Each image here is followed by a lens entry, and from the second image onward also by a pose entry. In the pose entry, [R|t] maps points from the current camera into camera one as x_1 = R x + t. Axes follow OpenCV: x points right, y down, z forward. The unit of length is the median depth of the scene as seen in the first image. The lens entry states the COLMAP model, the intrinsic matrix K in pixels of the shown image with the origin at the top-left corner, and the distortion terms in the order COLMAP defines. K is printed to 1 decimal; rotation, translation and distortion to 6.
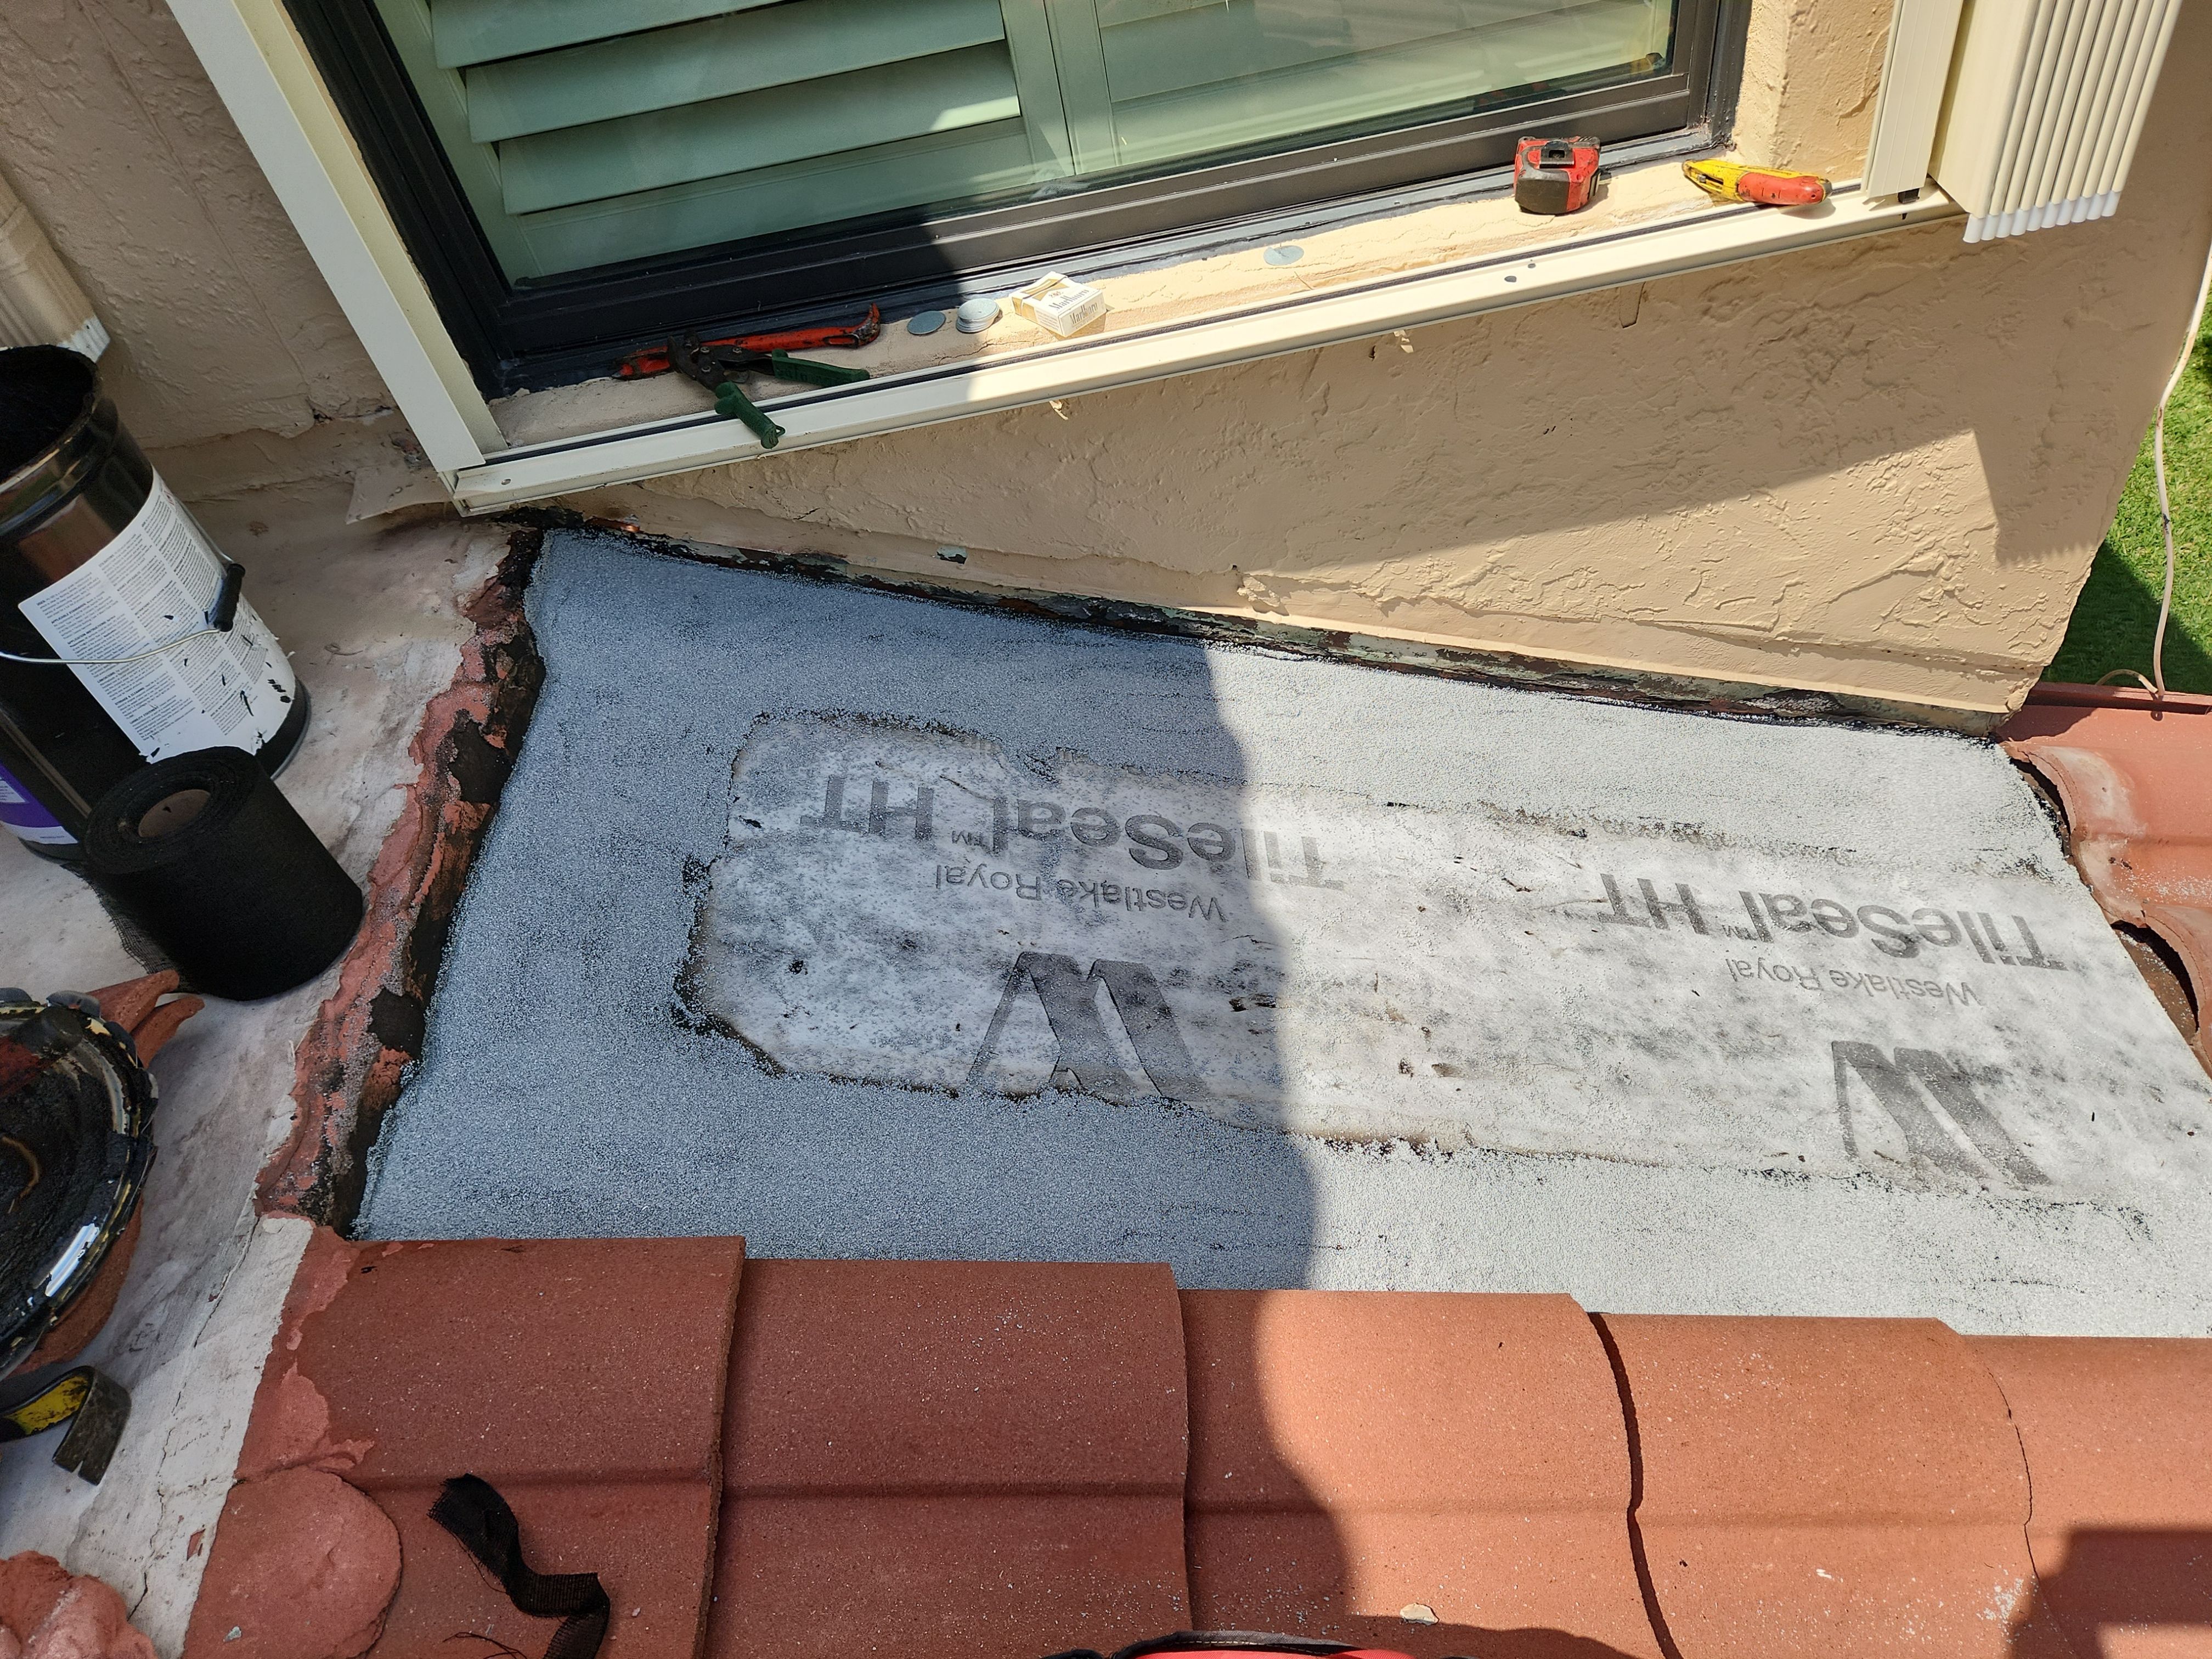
lens RADIAL K [[1511.7, 0, 1107.8], [0, 1511.7, 848.0], [0, 0, 1]] dist [0.096114, -0.097625]
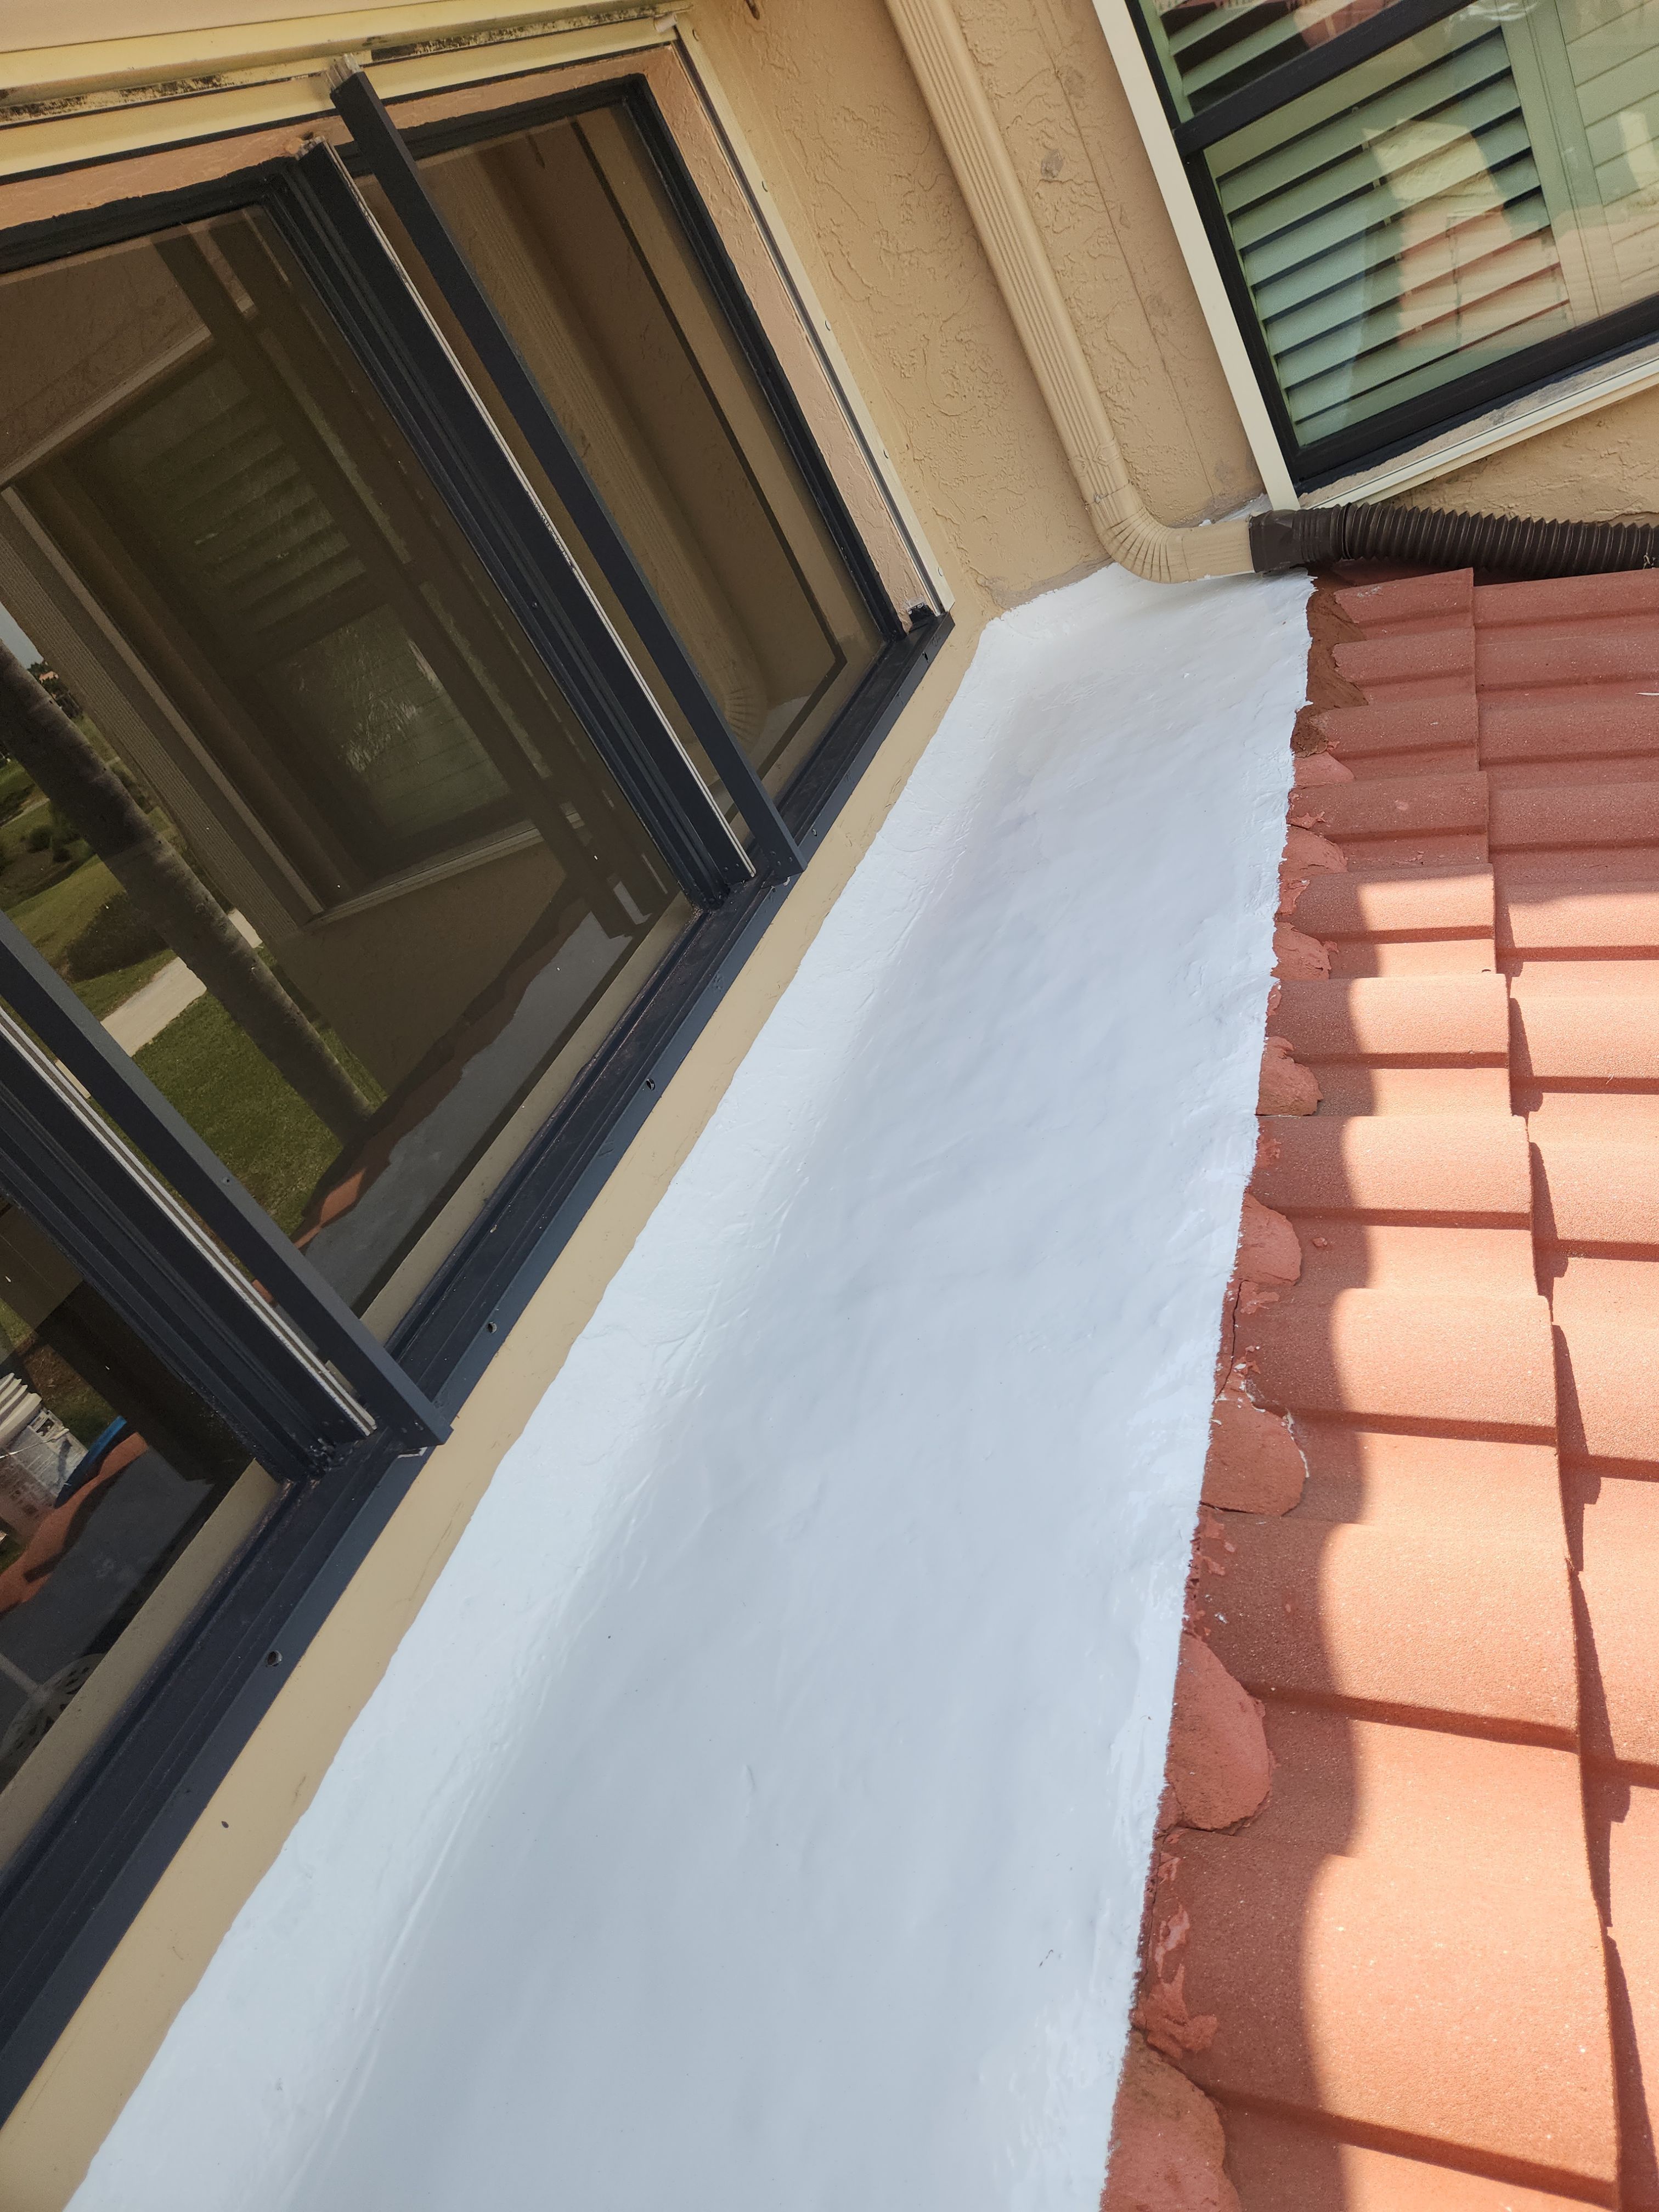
lens RADIAL K [[1483.6, 0, 836.6], [0, 1483.6, 1102.2], [0, 0, 1]] dist [0.088170, -0.084139]
pose [[0.888098, -0.049593, -0.456972, -0.055893], [-0.028712, 0.986236, -0.162830, 0.921079], [0.458757, 0.157729, 0.874450, -1.004179]]
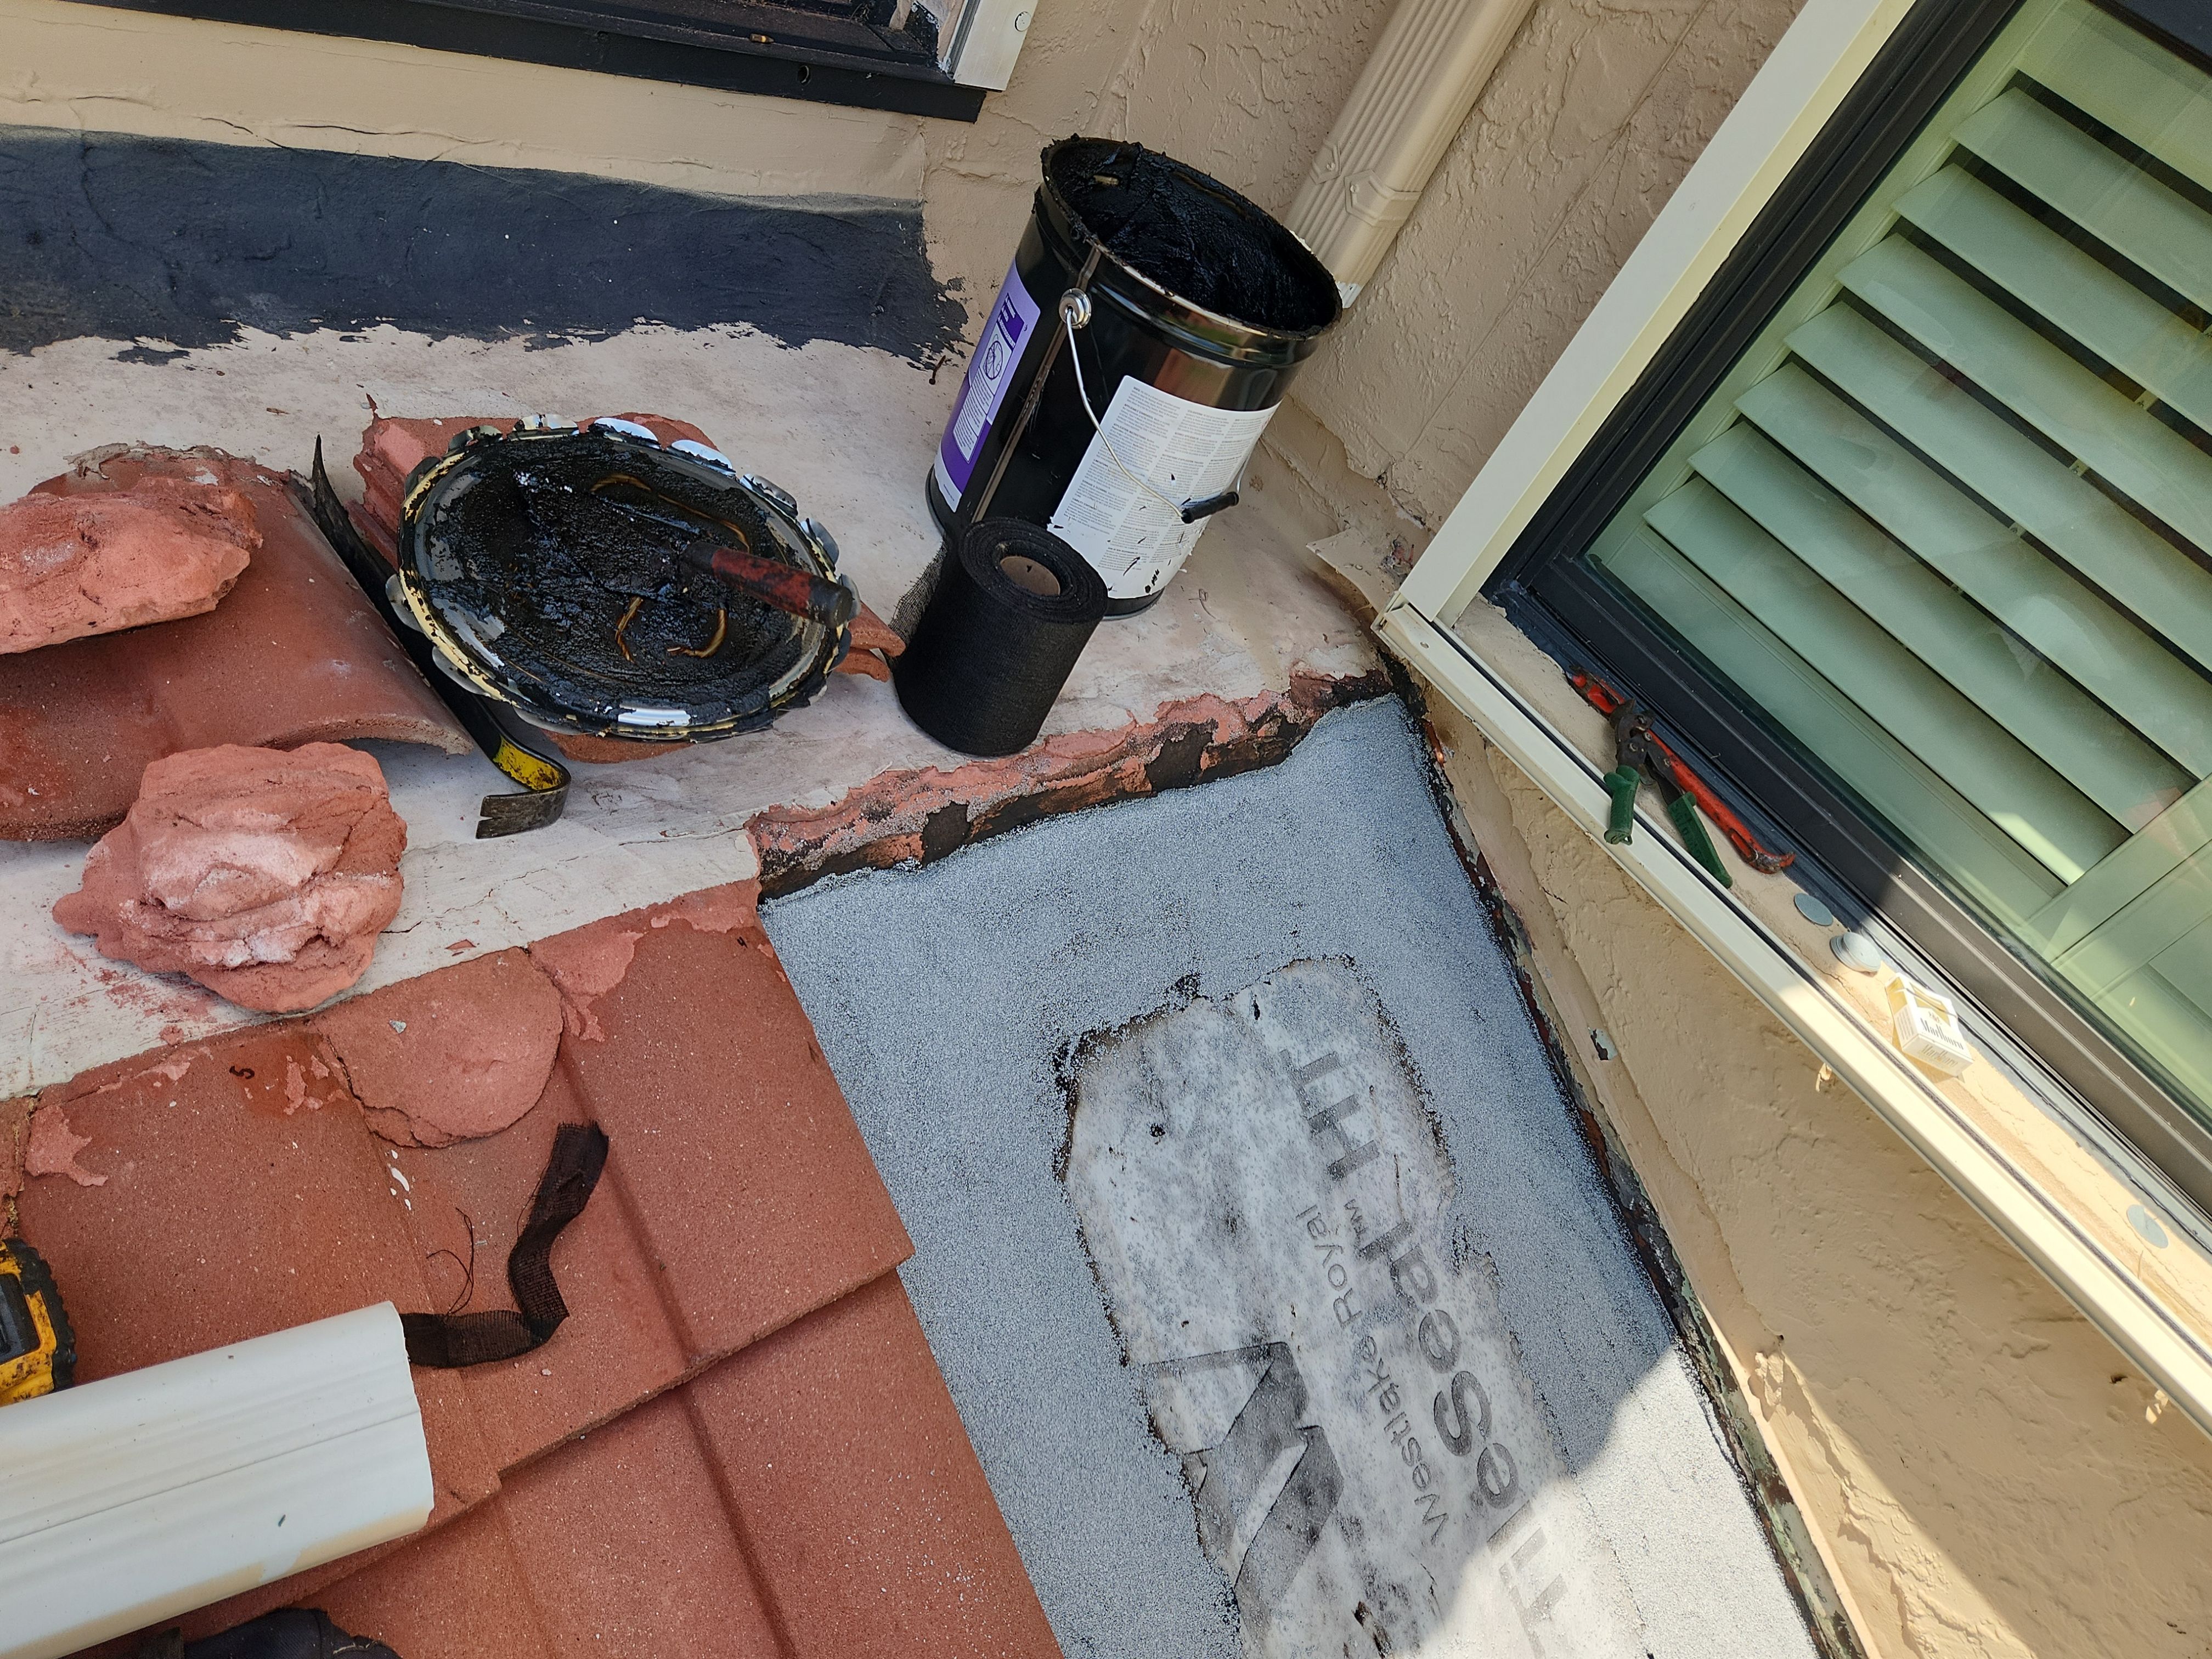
lens RADIAL K [[1515.0, 0, 1094.6], [0, 1515.0, 801.2], [0, 0, 1]] dist [0.096422, -0.097927]
pose [[0.470154, 0.823142, -0.318422, -0.082175], [-0.871766, 0.489429, -0.021969, 0.029548], [0.137762, 0.287919, 0.947694, 0.025491]]
